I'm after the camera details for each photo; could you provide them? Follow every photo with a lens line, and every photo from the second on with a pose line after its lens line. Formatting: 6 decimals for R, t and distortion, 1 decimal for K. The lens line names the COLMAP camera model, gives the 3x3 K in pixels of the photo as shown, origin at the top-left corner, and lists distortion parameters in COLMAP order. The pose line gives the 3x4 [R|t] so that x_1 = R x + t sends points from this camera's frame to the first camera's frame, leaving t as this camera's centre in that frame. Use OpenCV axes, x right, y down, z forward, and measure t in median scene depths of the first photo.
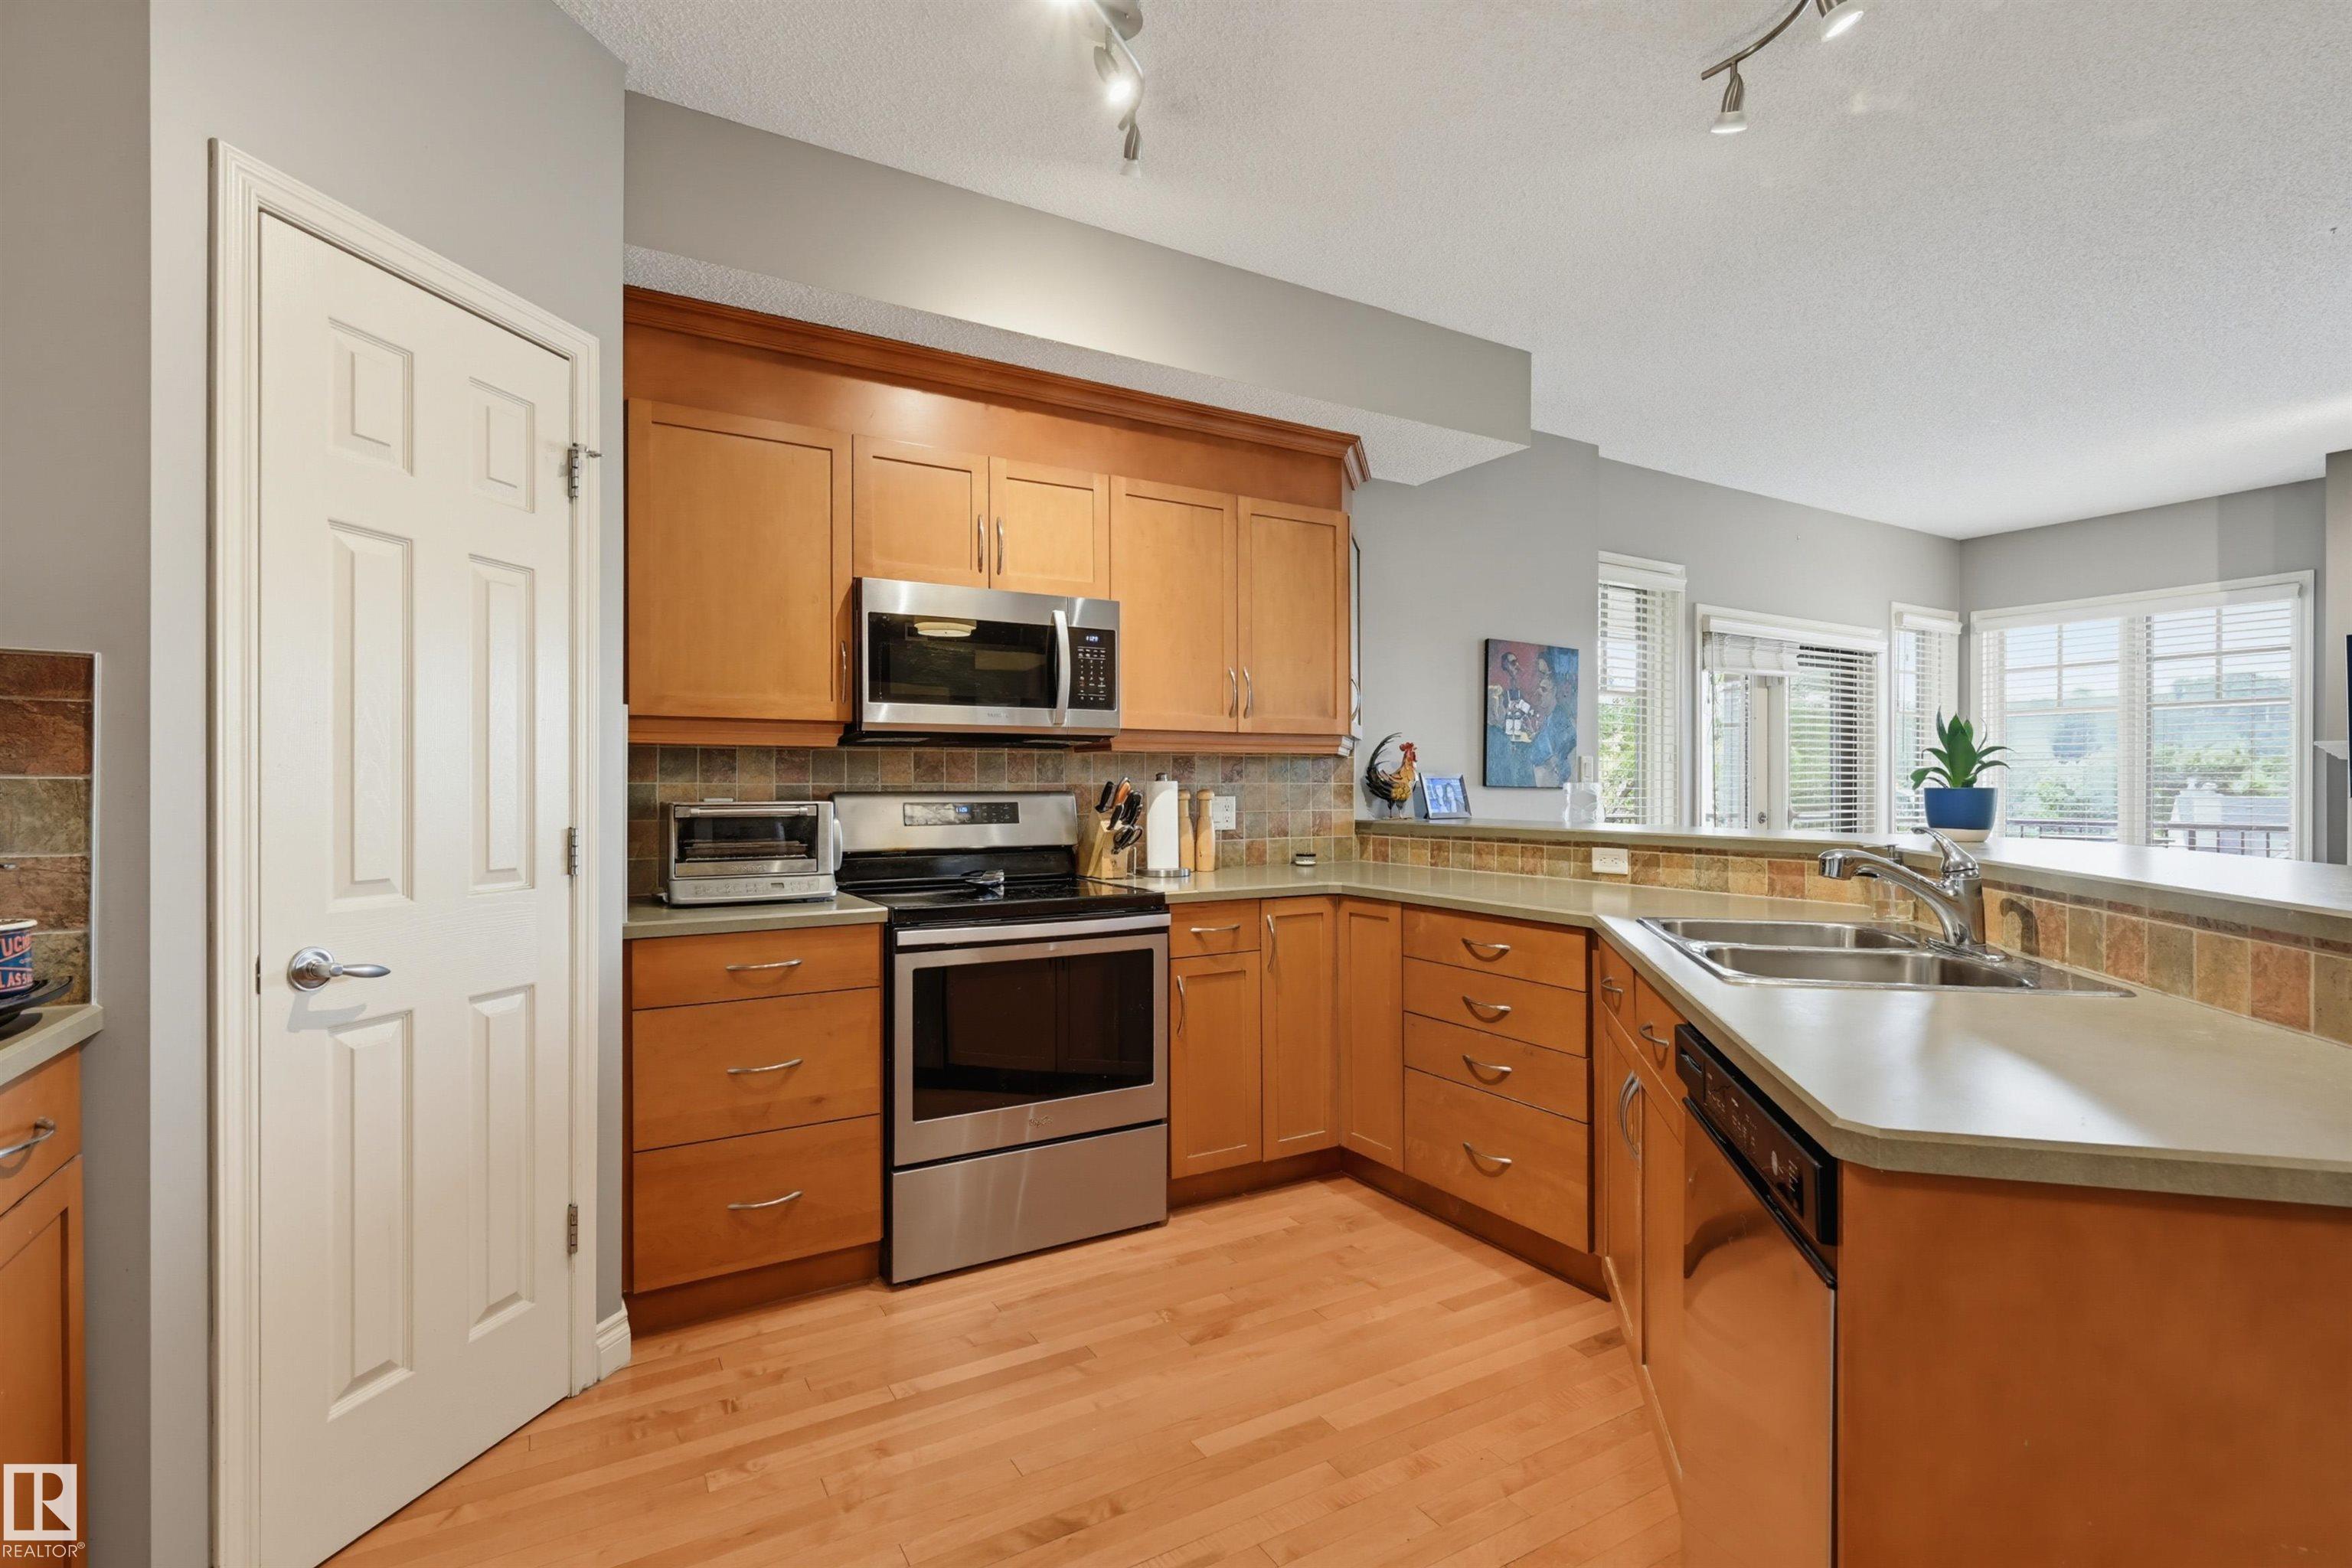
lens RADIAL K [[1075.9, 0, 1163.0], [0, 1075.9, 790.4], [0, 0, 1]] dist [-0.001597, 0.000775]
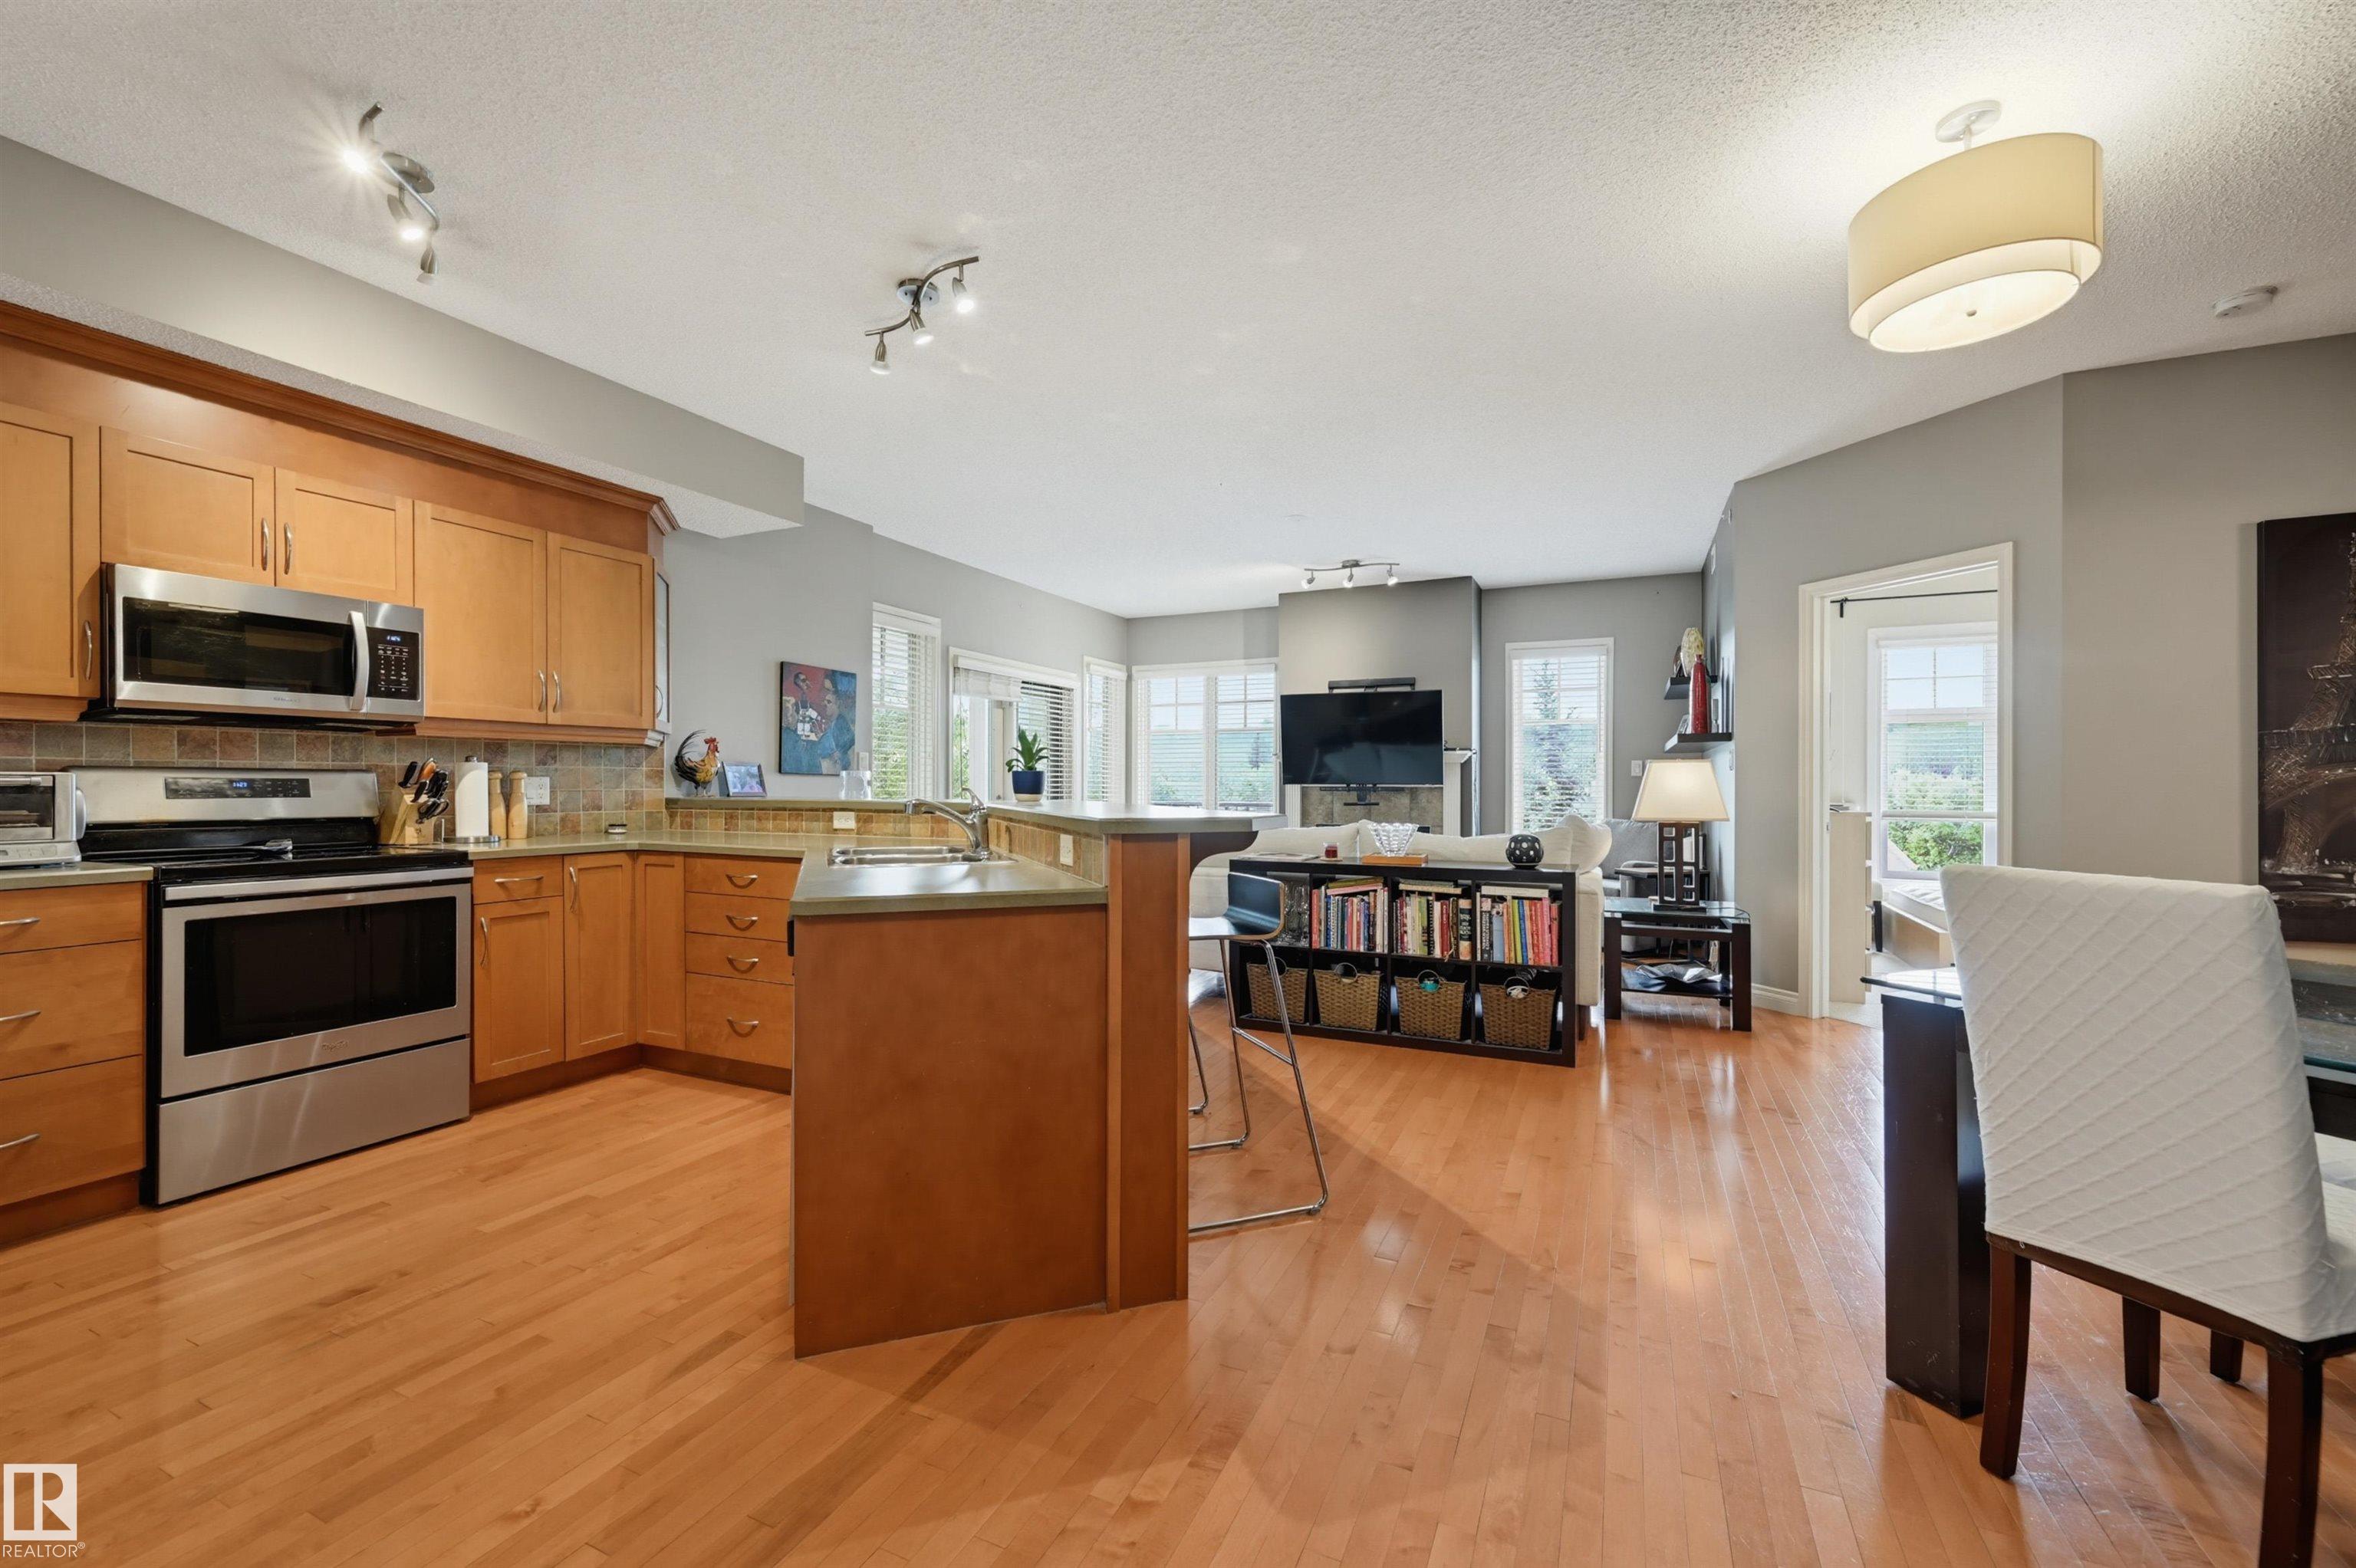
lens RADIAL K [[954.9, 0, 1161.5], [0, 954.9, 788.4], [0, 0, 1]] dist [0.005769, -0.000686]
pose [[0.828388, 0.001020, 0.560154, 0.043344], [-0.000890, 0.999999, -0.000506, 0.022730], [-0.560155, -0.000079, 0.828388, -0.341819]]
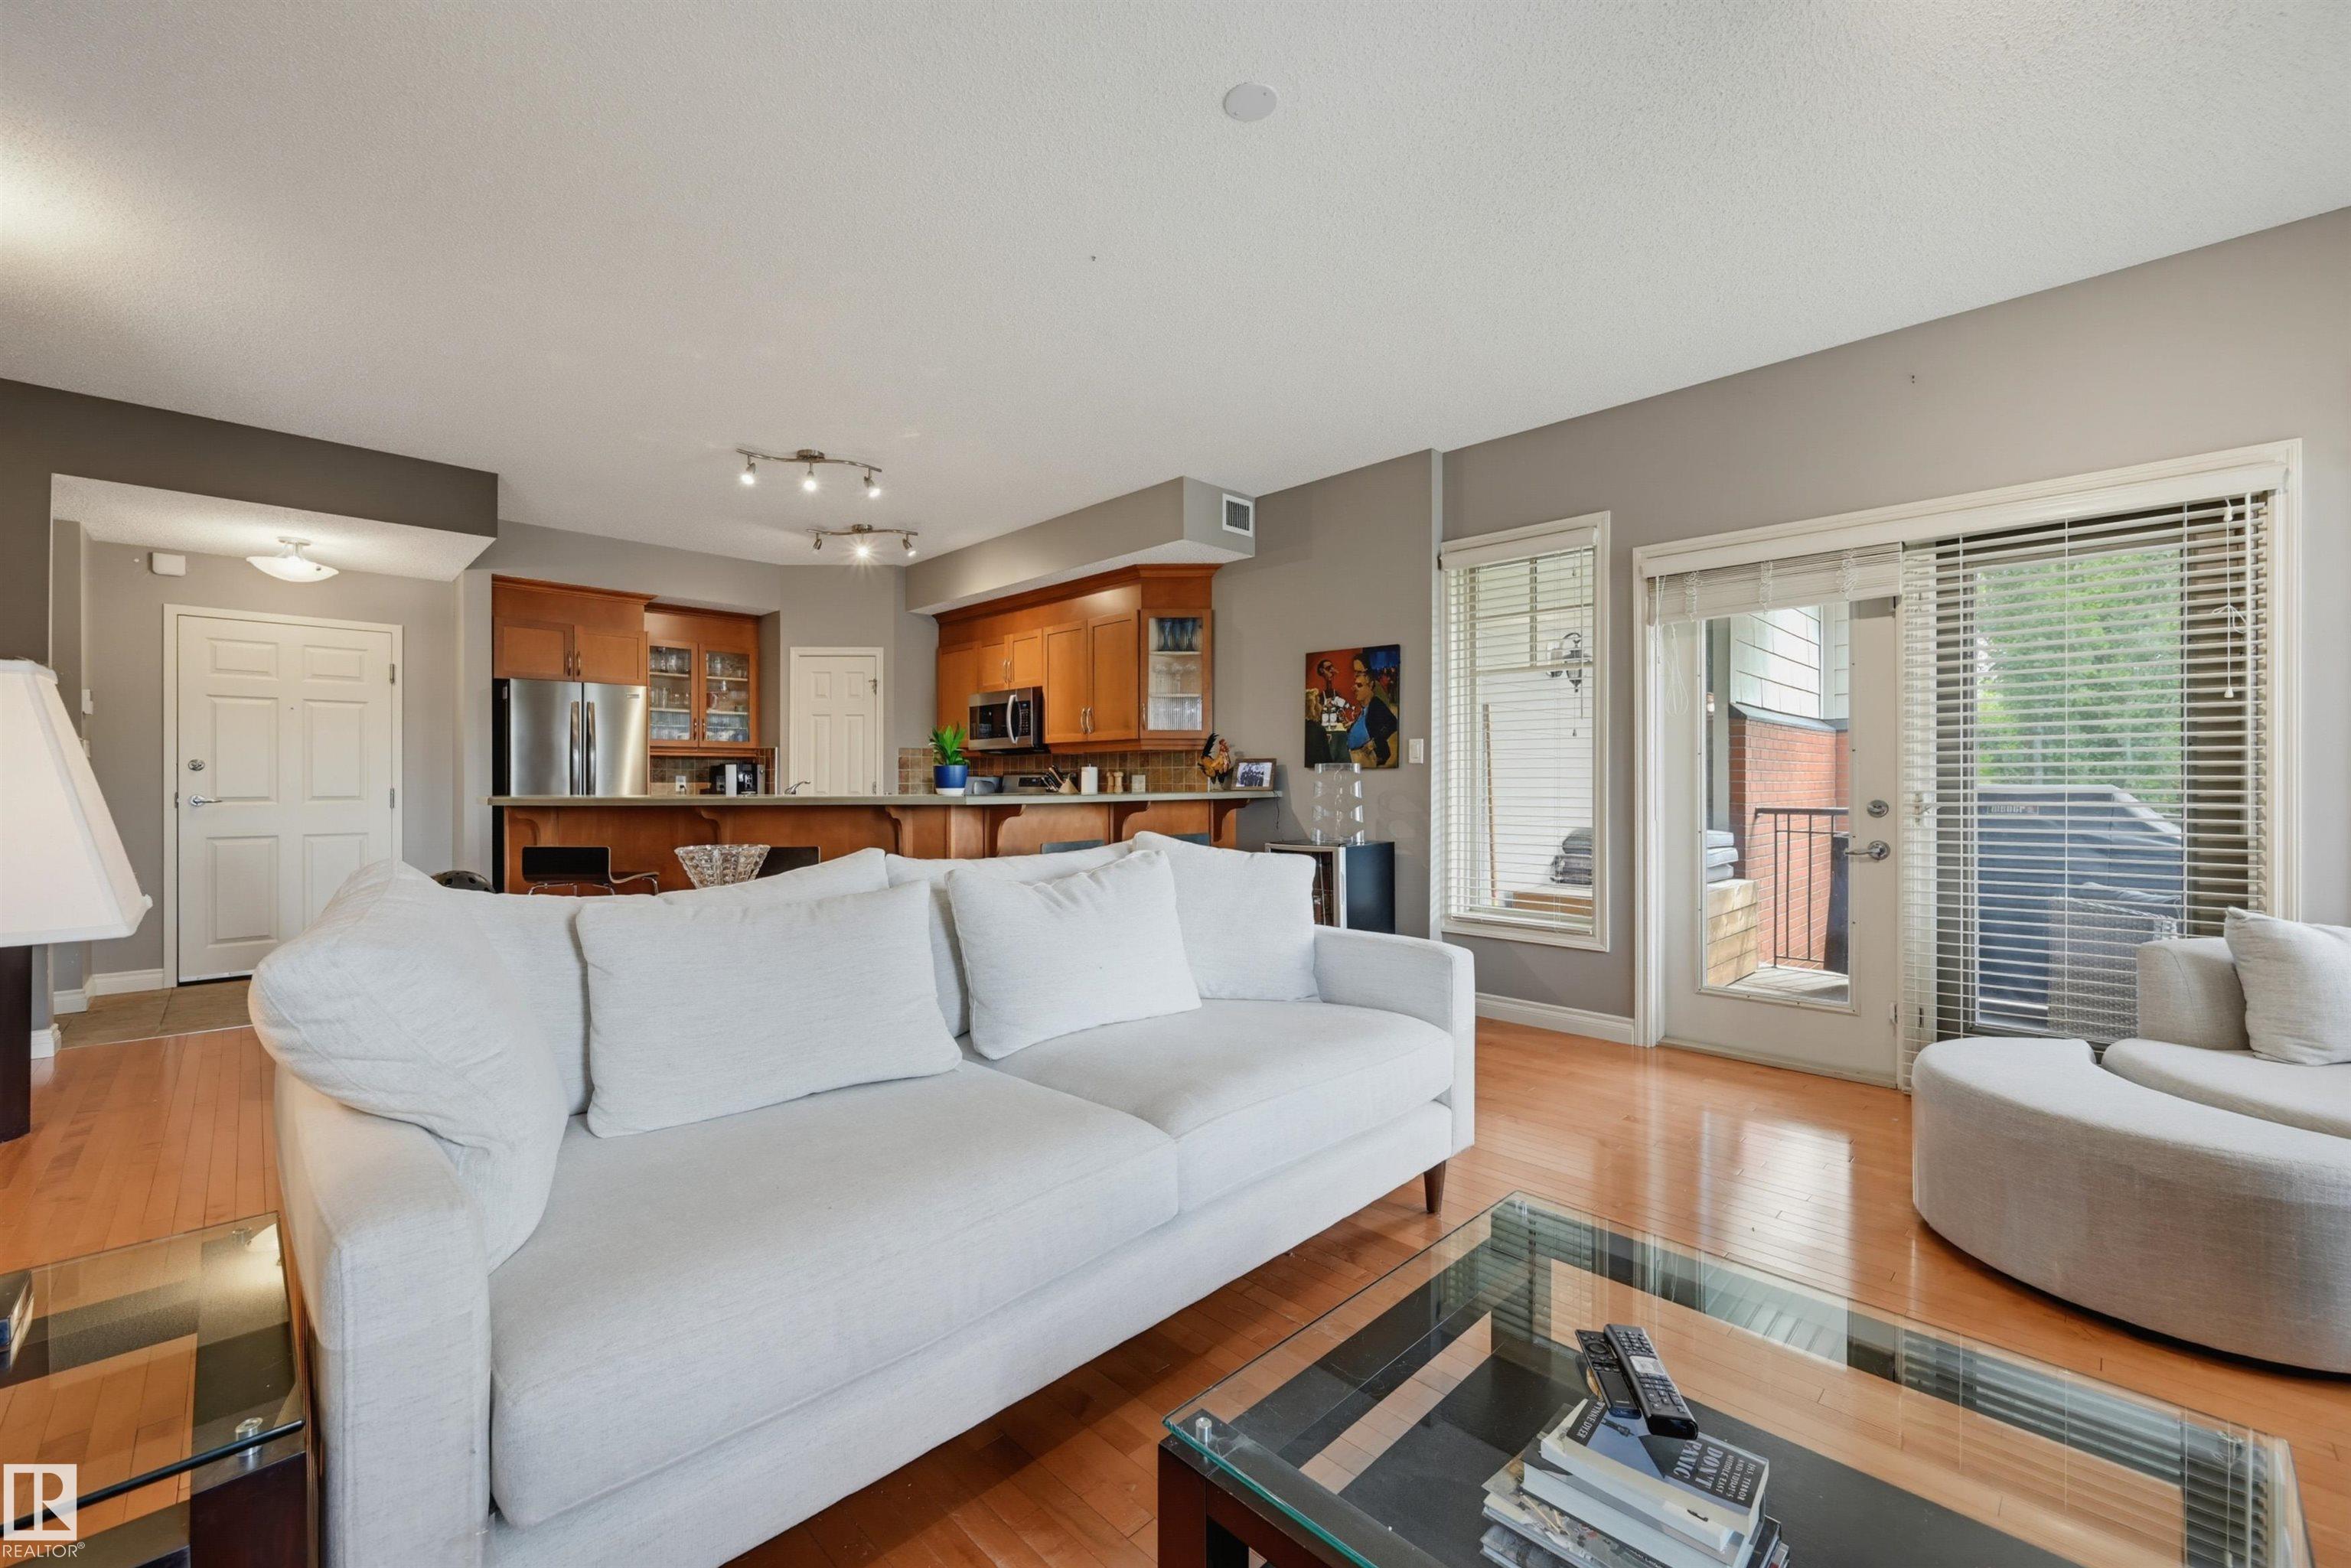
lens RADIAL K [[953.0, 0, 1145.7], [0, 953.0, 777.8], [0, 0, 1]] dist [0.005769, -0.000686]
pose [[0.230529, -0.001424, -0.973064, 1.994523], [-0.003804, 0.999990, -0.002365, 0.017311], [0.973058, 0.004247, 0.230522, 0.797874]]
